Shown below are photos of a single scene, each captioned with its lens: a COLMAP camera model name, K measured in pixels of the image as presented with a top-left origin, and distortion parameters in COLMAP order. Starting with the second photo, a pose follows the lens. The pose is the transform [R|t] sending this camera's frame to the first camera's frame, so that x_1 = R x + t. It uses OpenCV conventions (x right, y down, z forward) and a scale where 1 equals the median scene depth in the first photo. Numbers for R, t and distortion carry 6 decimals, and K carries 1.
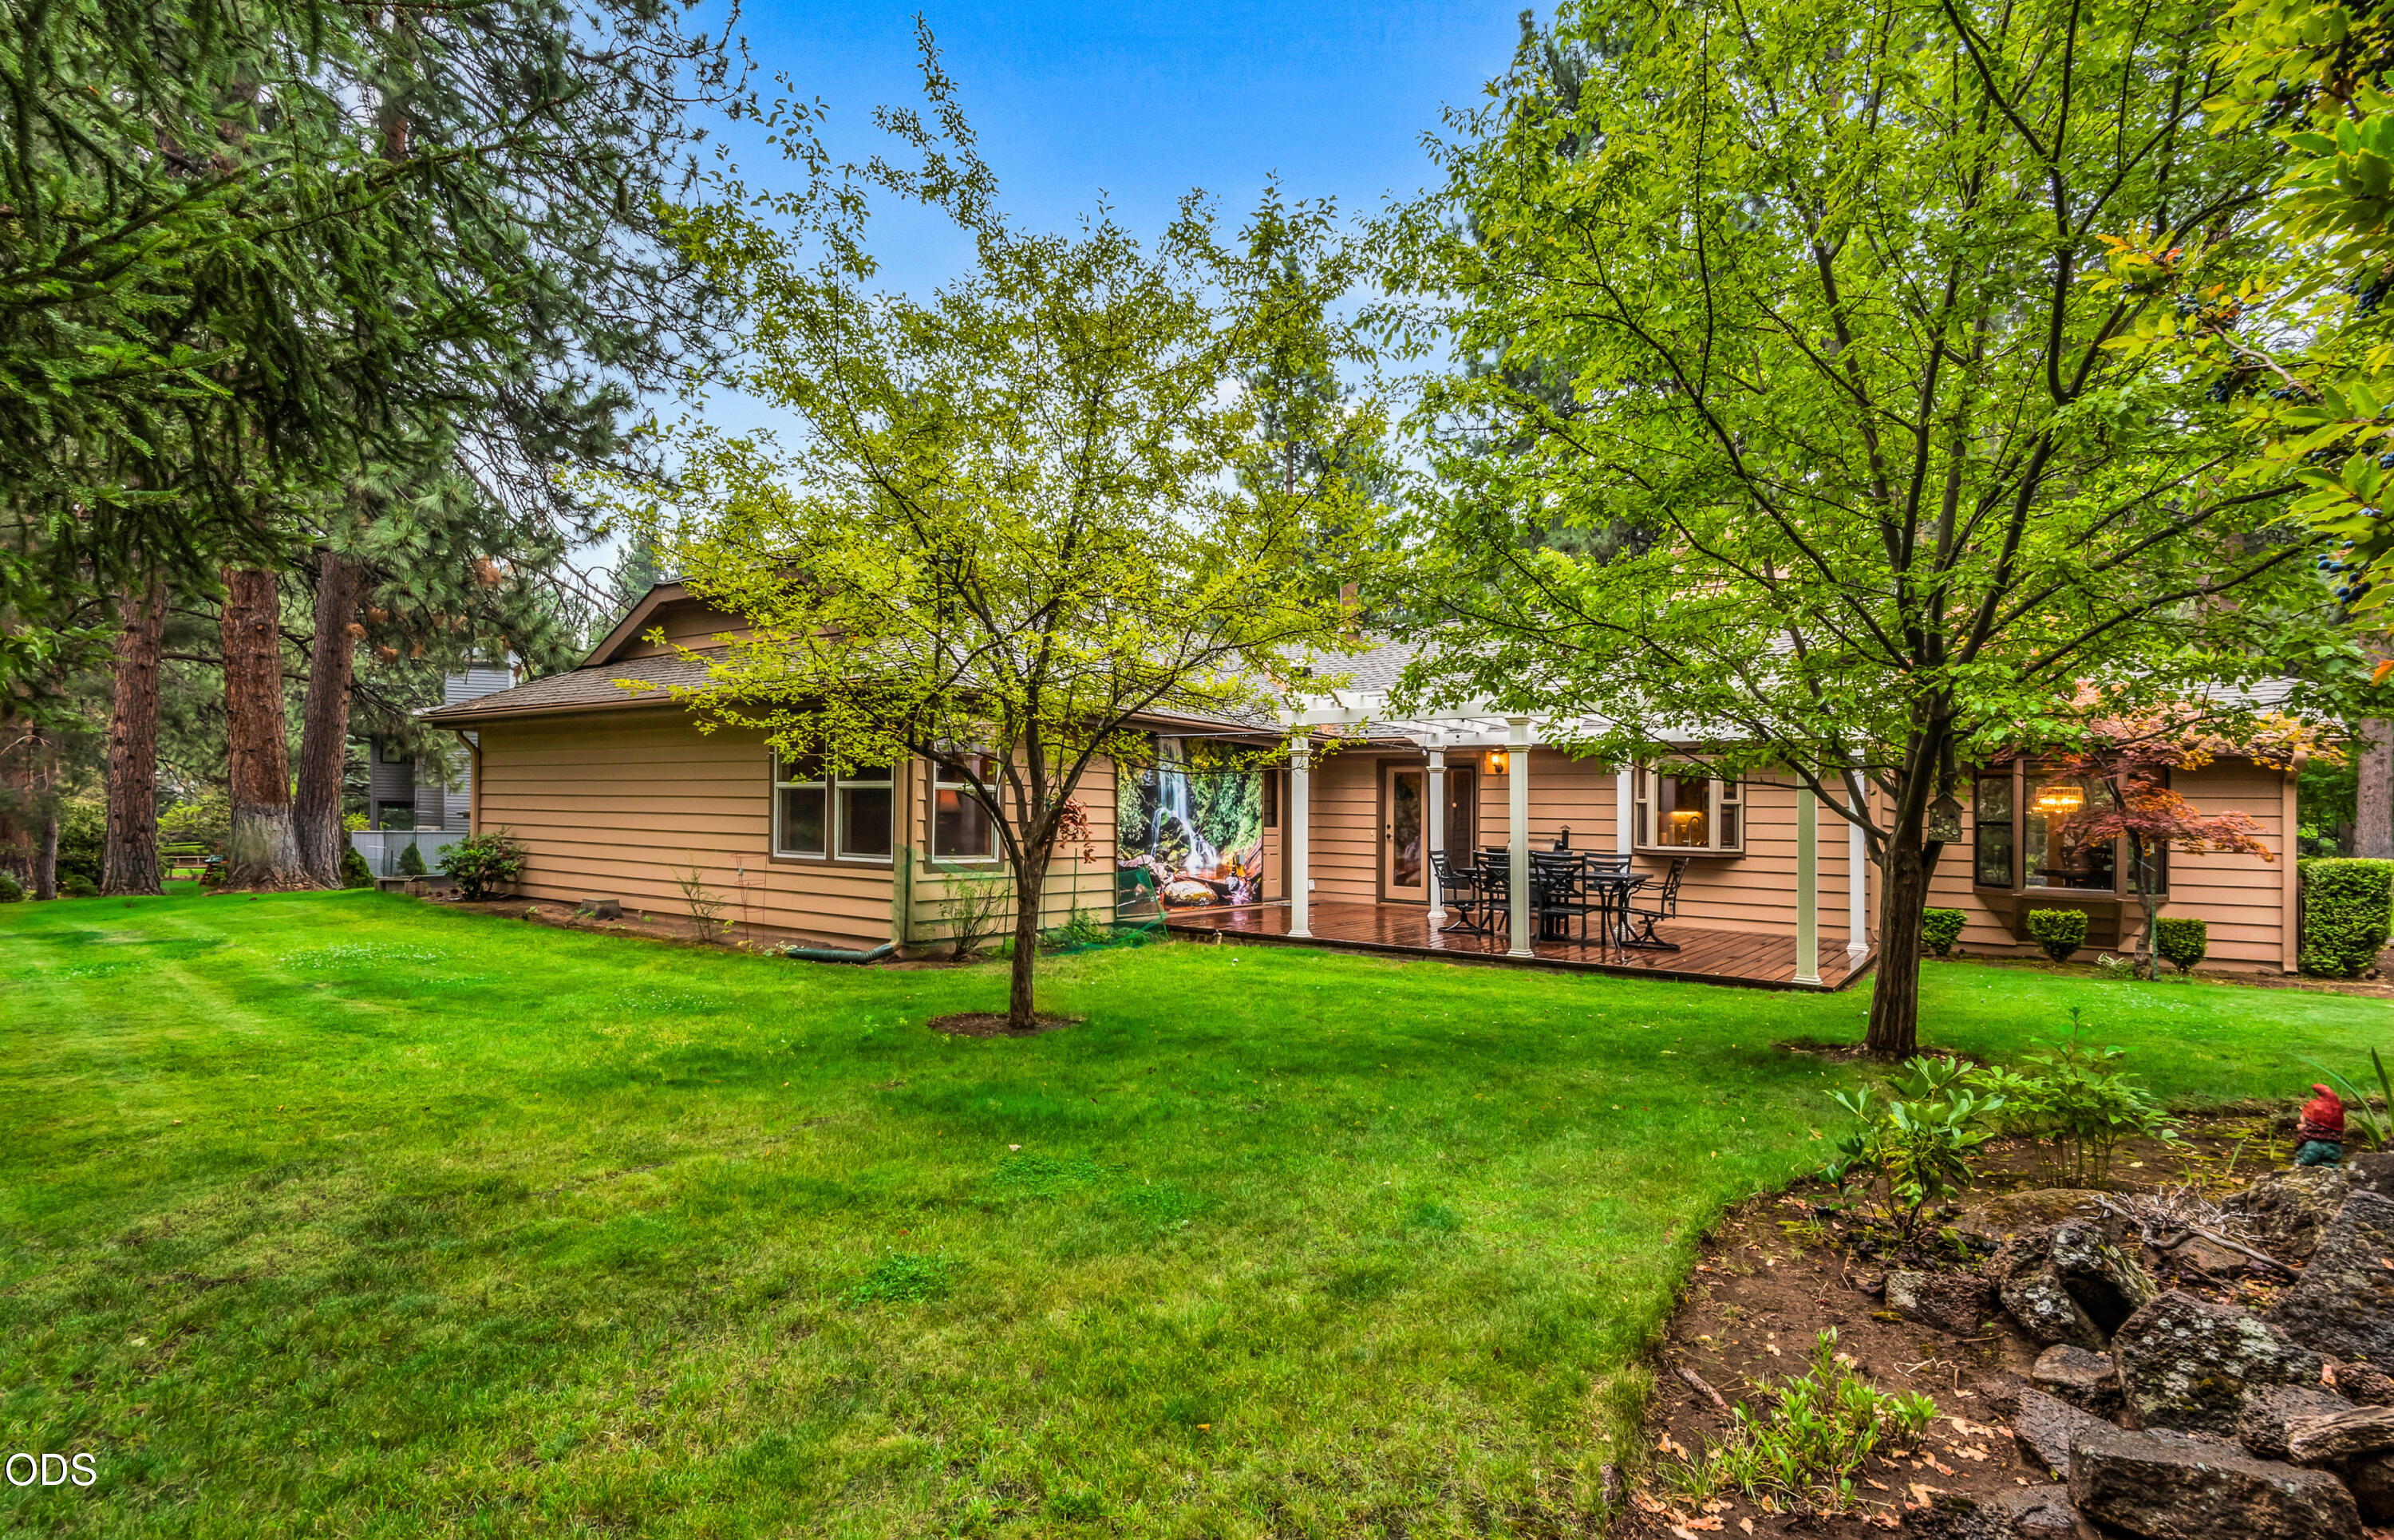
lens RADIAL K [[1110.1, 0, 1196.0], [0, 1110.1, 772.5], [0, 0, 1]] dist [-0.002303, -0.000158]
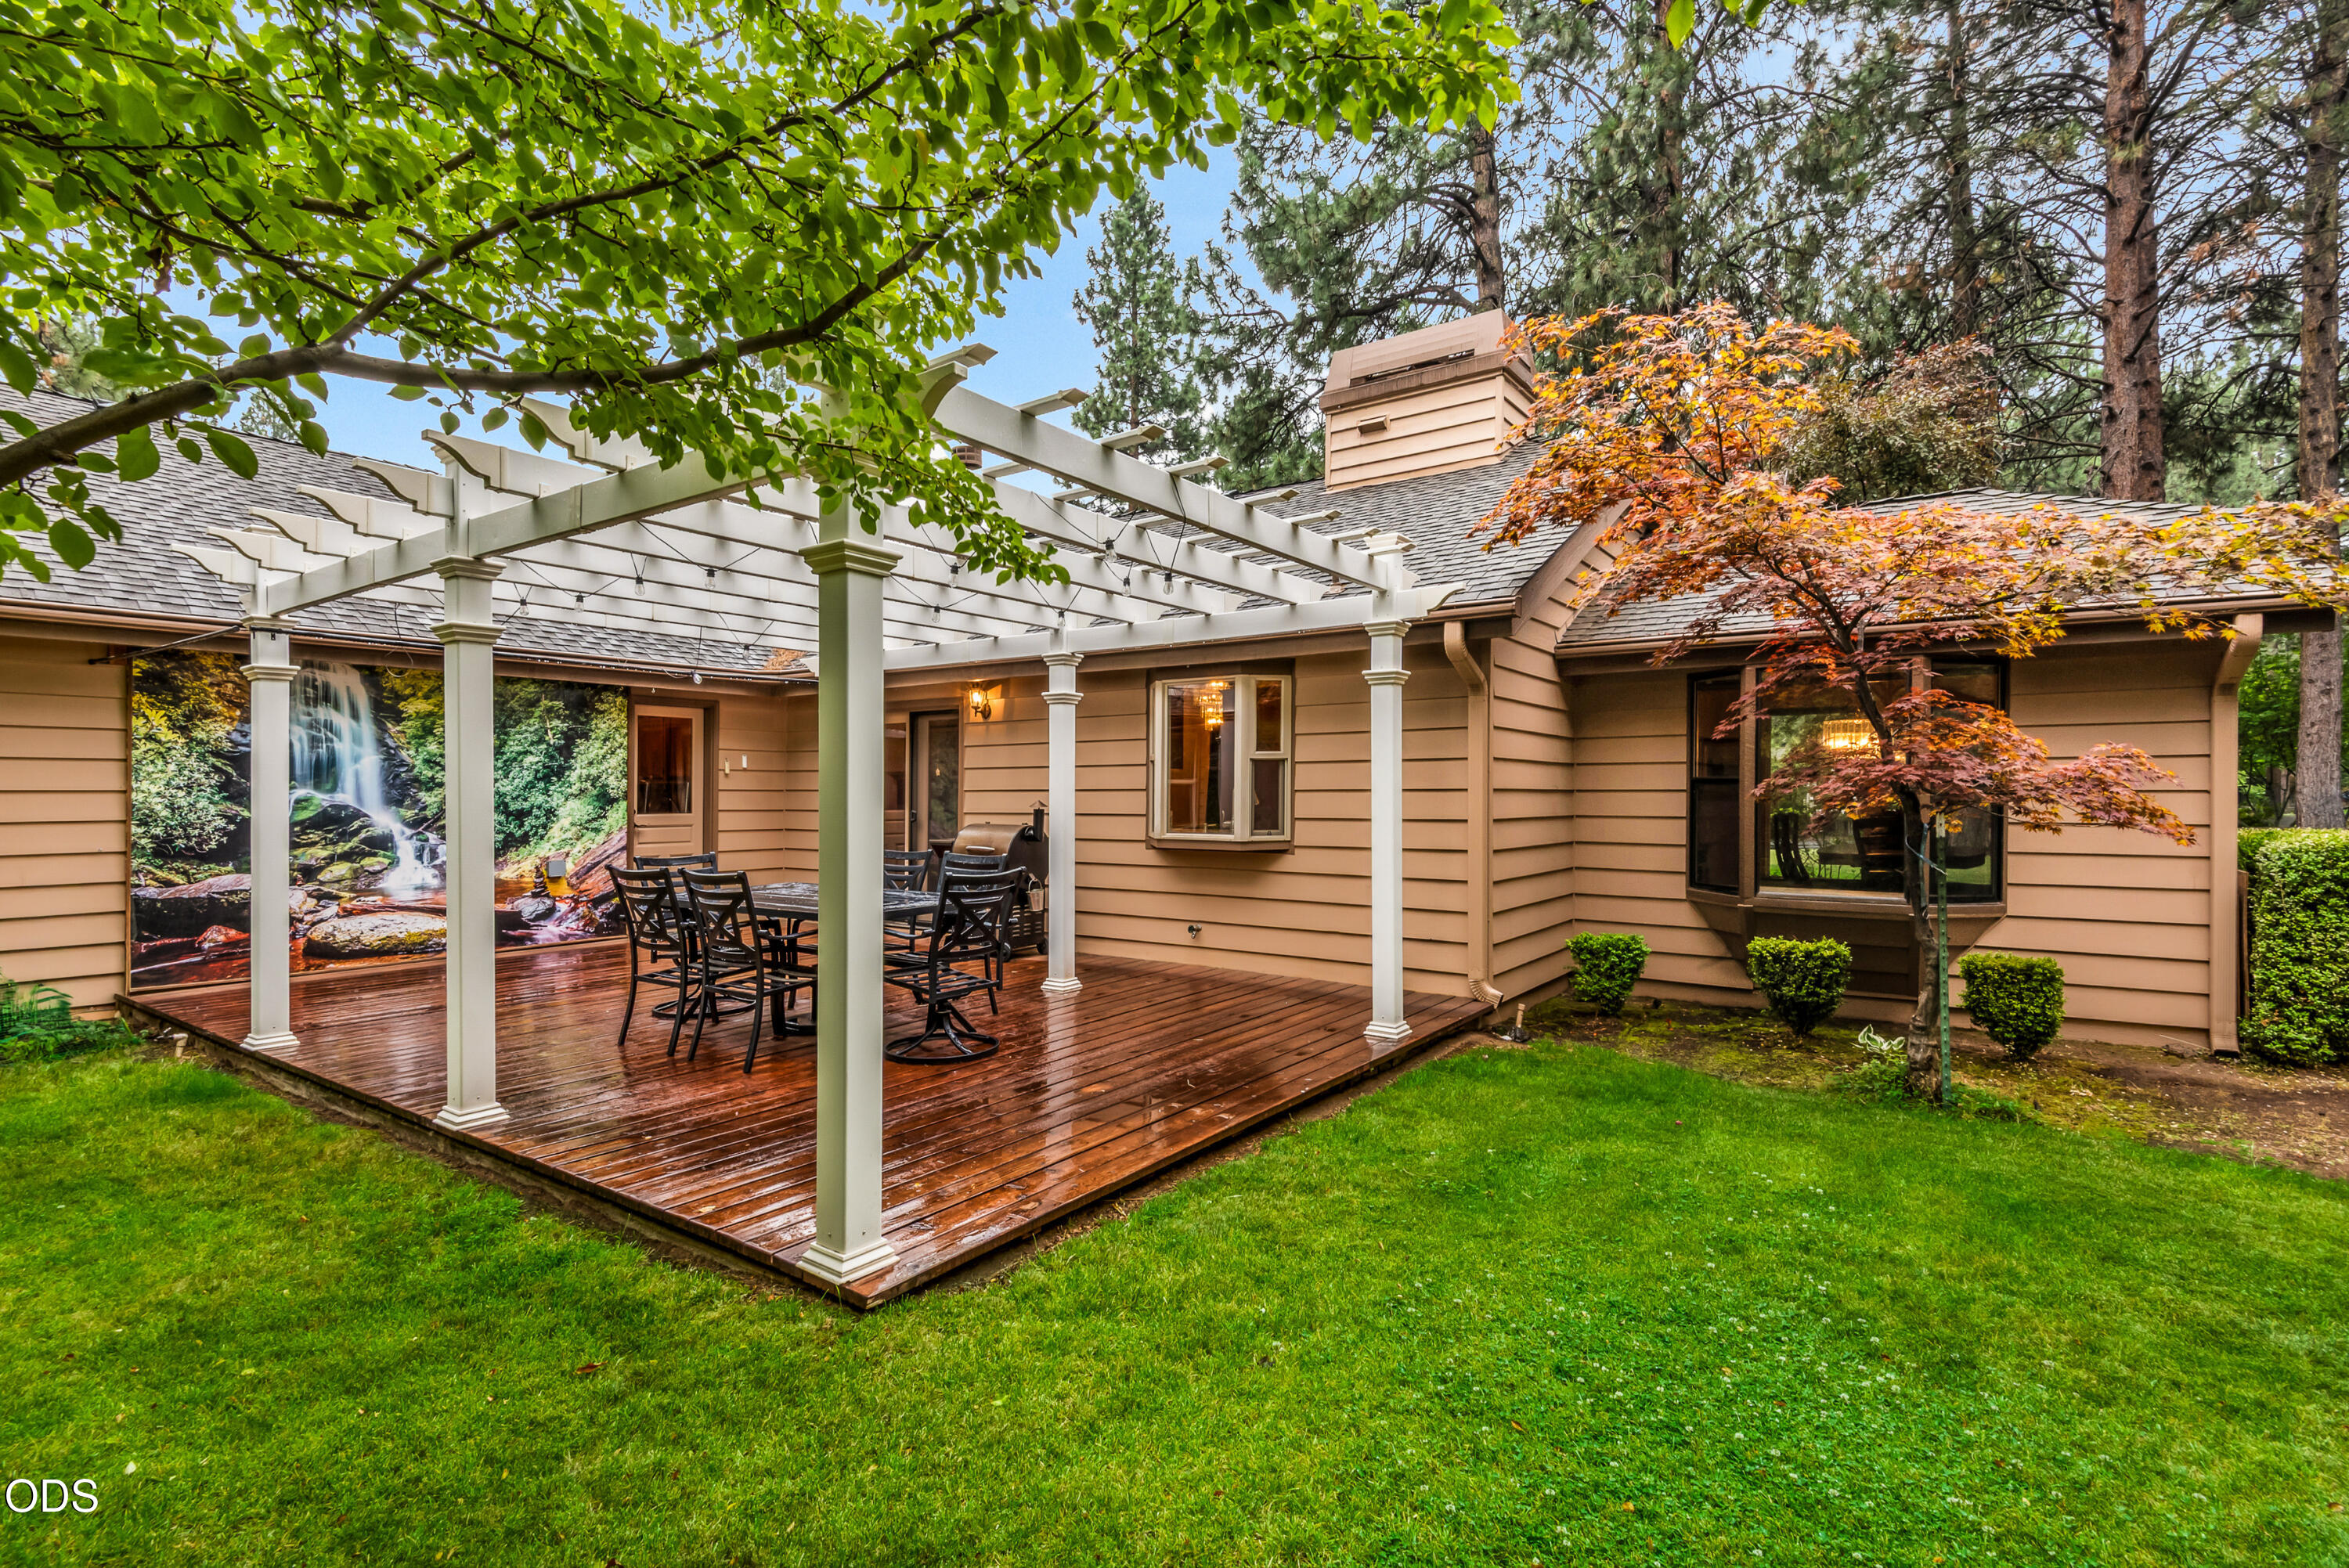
lens RADIAL K [[1102.5, 0, 1176.8], [0, 1102.5, 787.5], [0, 0, 1]] dist [0.023187, -0.009849]
pose [[0.999265, -0.025098, 0.028975, 0.425386], [0.024037, 0.999048, 0.036397, 0.022065], [-0.029861, -0.035674, 0.998917, 0.434705]]
